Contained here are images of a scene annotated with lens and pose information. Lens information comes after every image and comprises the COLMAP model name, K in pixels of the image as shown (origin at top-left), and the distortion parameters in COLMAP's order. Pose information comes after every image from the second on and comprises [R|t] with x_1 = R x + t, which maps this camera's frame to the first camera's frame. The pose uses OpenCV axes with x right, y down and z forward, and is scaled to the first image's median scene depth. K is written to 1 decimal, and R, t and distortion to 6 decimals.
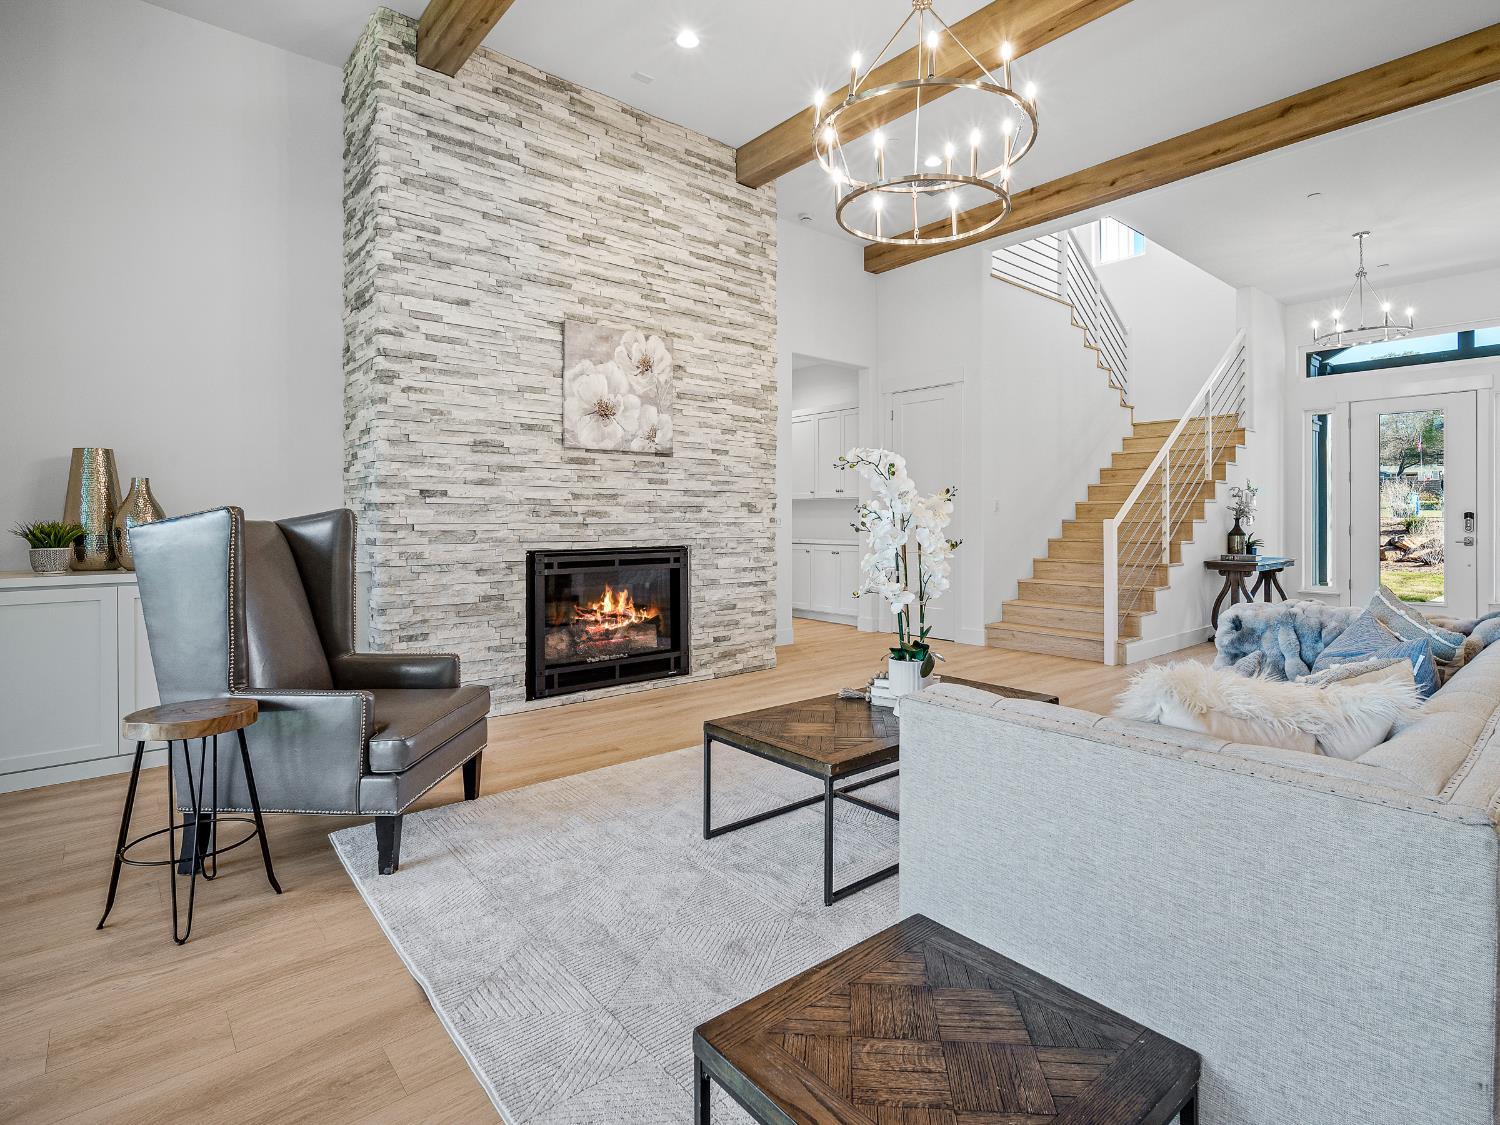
lens RADIAL K [[744.8, 0, 791.9], [0, 744.8, 519.4], [0, 0, 1]] dist [-0.013952, 0.003907]
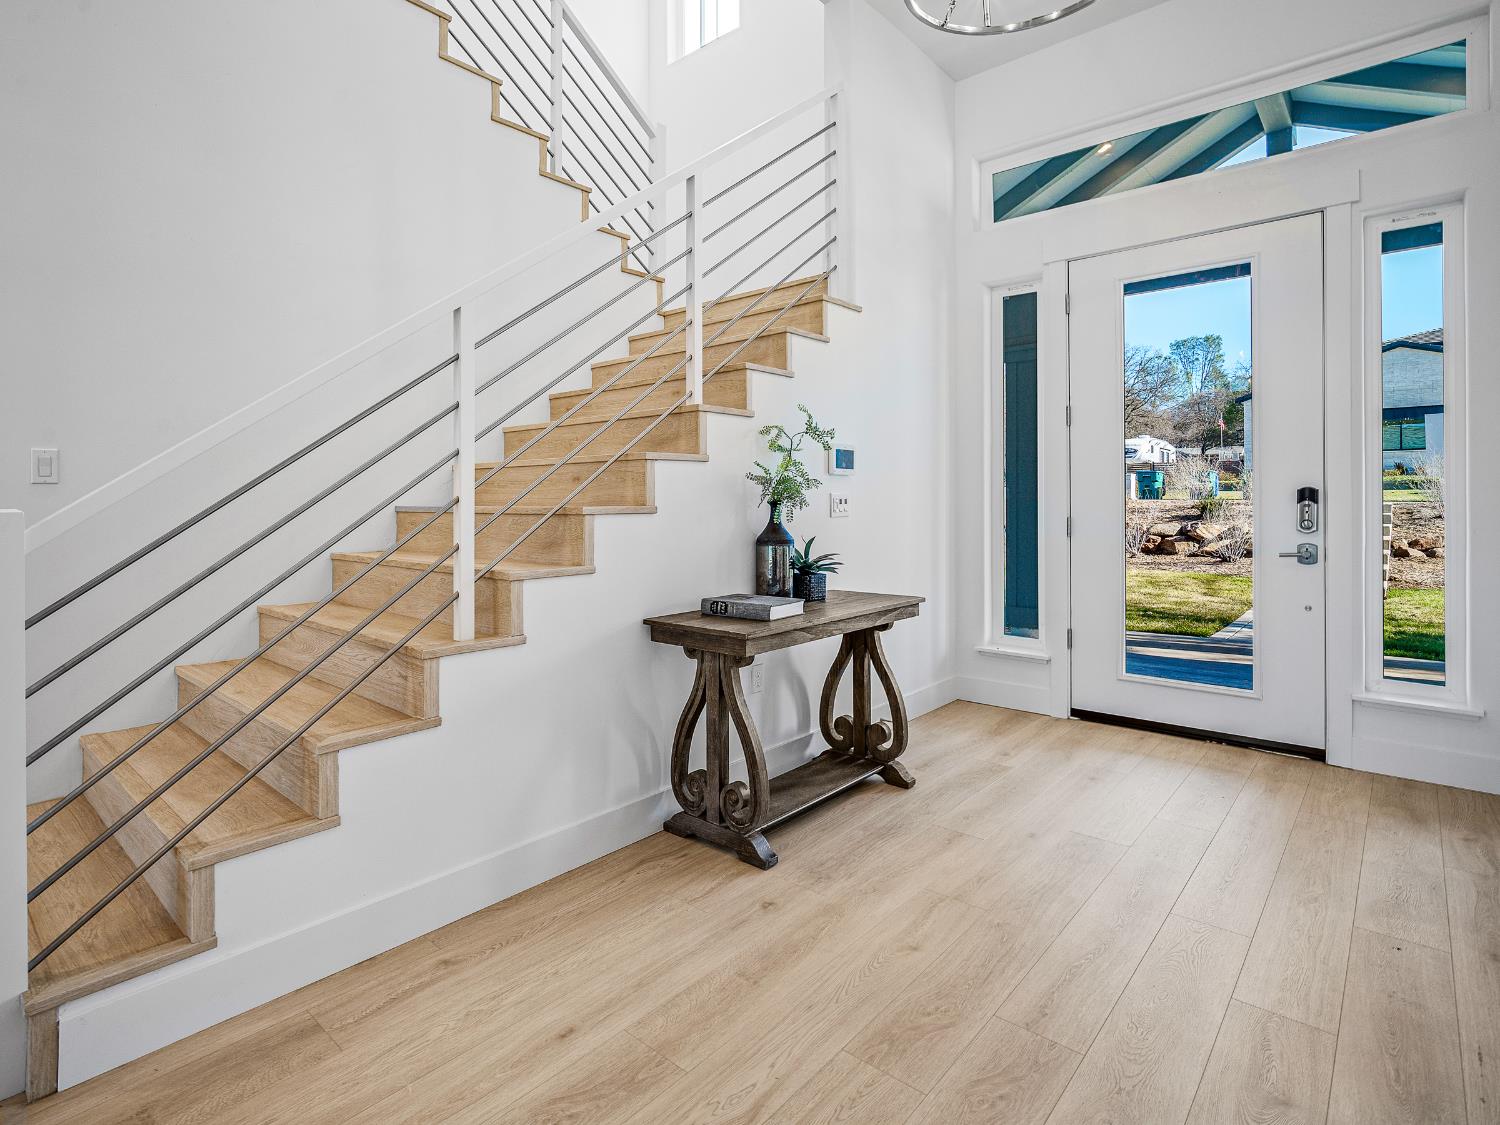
lens RADIAL K [[744.8, 0, 687.9], [0, 744.8, 500.8], [0, 0, 1]] dist [-0.013952, 0.003907]
pose [[0.996823, -0.003028, 0.079586, 0.235711], [0.003241, 0.999991, -0.002550, -0.000830], [-0.079577, 0.002800, 0.996825, 0.270459]]
